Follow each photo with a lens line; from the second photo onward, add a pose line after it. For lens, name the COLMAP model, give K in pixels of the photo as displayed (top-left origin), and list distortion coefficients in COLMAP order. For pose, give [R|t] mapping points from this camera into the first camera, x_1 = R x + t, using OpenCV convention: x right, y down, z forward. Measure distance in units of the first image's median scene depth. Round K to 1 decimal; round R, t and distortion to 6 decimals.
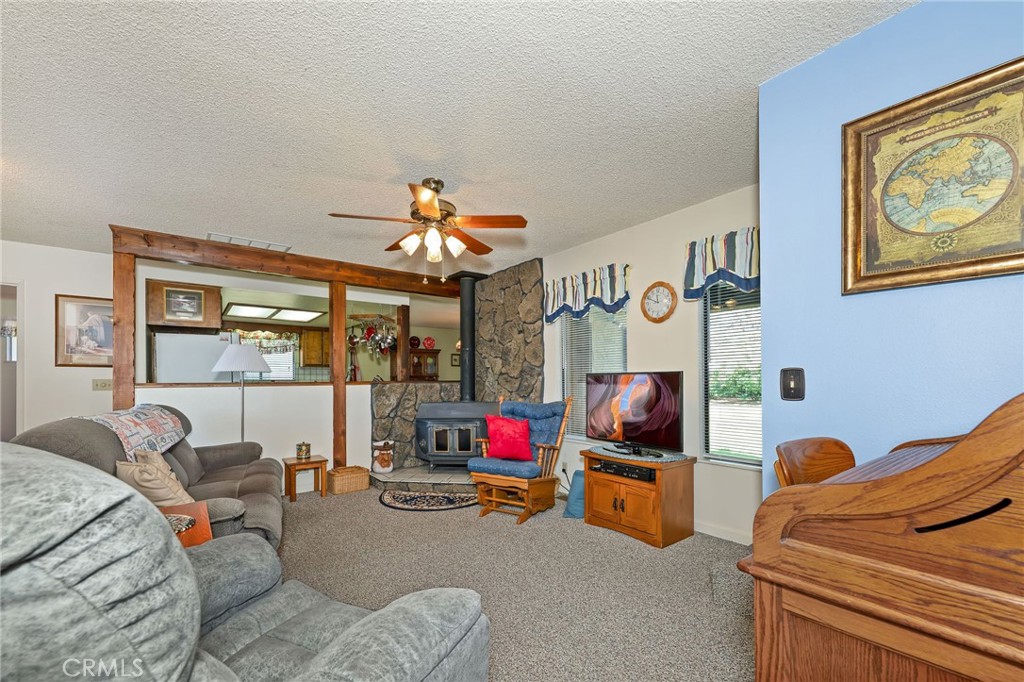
lens RADIAL K [[436.8, 0, 515.5], [0, 436.8, 378.2], [0, 0, 1]] dist [0.000424, 0.000079]
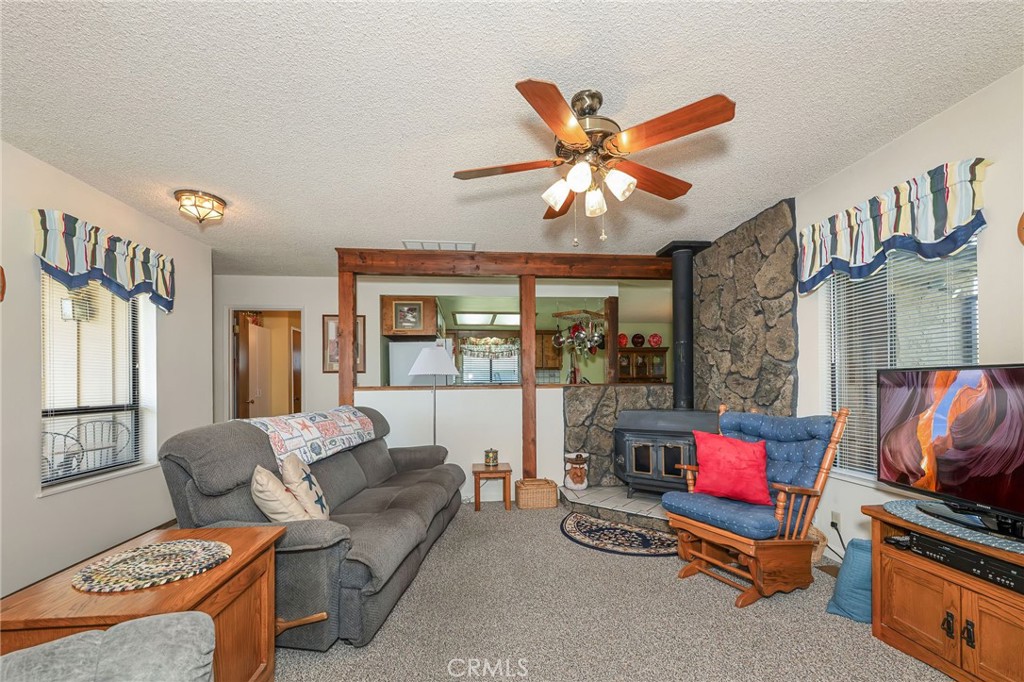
lens RADIAL K [[432.1, 0, 509.9], [0, 432.1, 384.5], [0, 0, 1]] dist [-0.002044, 0.000009]
pose [[0.845909, -0.002524, -0.533322, 0.049242], [0.007526, 0.999946, 0.007205, 0.000801], [0.533275, -0.010108, 0.845882, 0.232363]]
